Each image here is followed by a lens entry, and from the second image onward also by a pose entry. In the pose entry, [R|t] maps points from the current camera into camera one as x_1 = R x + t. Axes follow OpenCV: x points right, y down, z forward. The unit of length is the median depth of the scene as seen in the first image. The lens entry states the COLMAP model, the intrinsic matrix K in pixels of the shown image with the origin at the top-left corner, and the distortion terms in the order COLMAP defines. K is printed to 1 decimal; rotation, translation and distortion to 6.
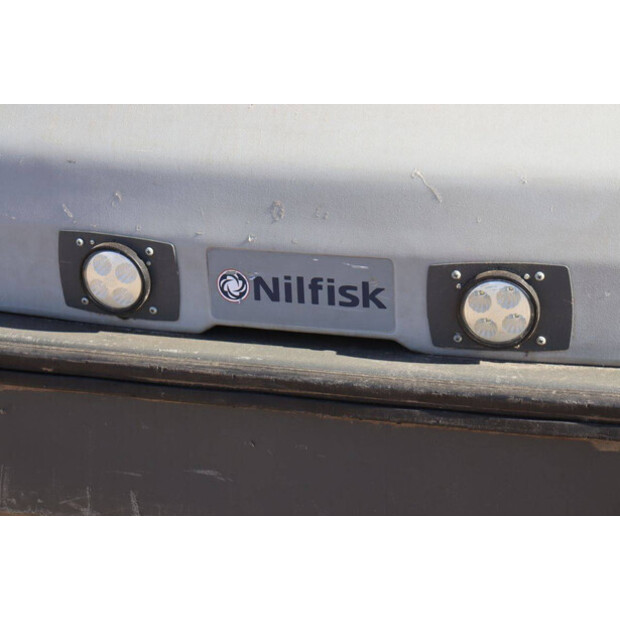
lens RADIAL K [[1408.4, 0, 311.4], [0, 1408.4, 311.0], [0, 0, 1]] dist [0.385658, 0.000000]
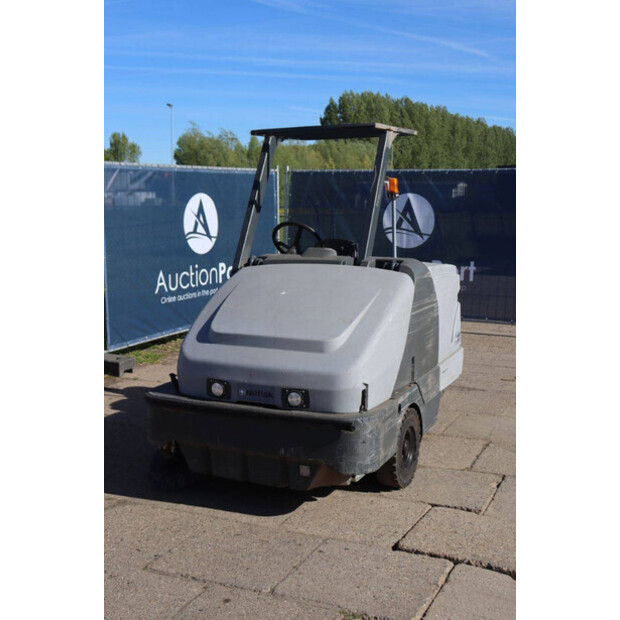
lens RADIAL K [[847.9, 0, 307.9], [0, 847.9, 308.5], [0, 0, 1]] dist [0.018620, 0.000000]
pose [[0.991391, 0.042218, -0.123944, 0.488408], [-0.063880, 0.982247, -0.176382, 0.189880], [0.114298, 0.182781, 0.976487, -1.711117]]
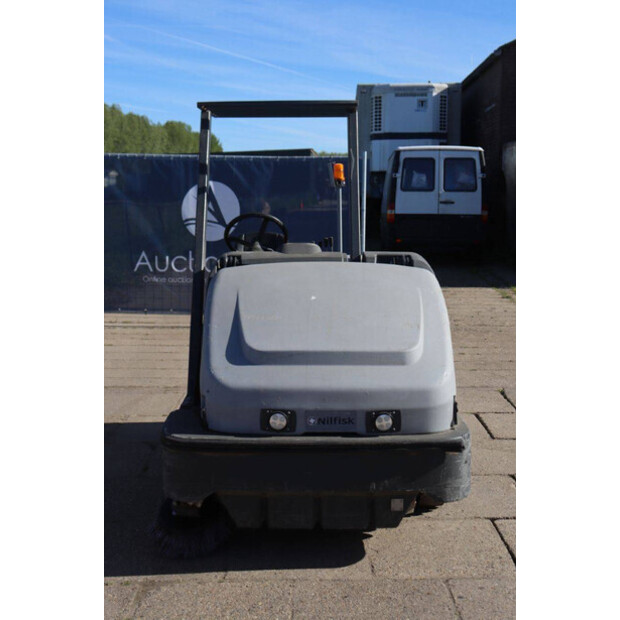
lens RADIAL K [[848.8, 0, 306.7], [0, 848.8, 310.4], [0, 0, 1]] dist [0.039836, 0.000000]
pose [[0.937769, -0.014413, 0.346959, -0.855045], [0.074496, 0.984227, -0.160463, 0.054766], [-0.339174, 0.176325, 0.924051, -1.127071]]
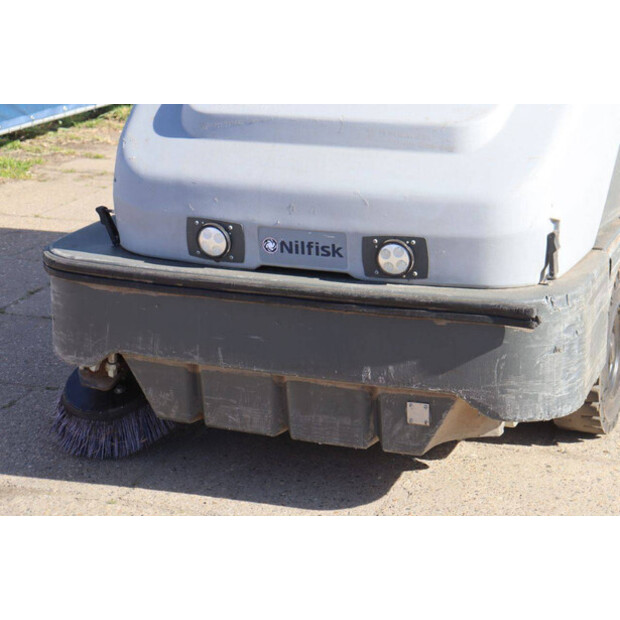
lens RADIAL K [[1408.4, 0, 315.4], [0, 1408.4, 309.6], [0, 0, 1]] dist [0.385658, 0.000000]
pose [[0.997360, 0.027835, -0.067063, 0.151422], [-0.028803, 0.999494, -0.013500, 0.102507], [0.066653, 0.015396, 0.997657, -1.045519]]
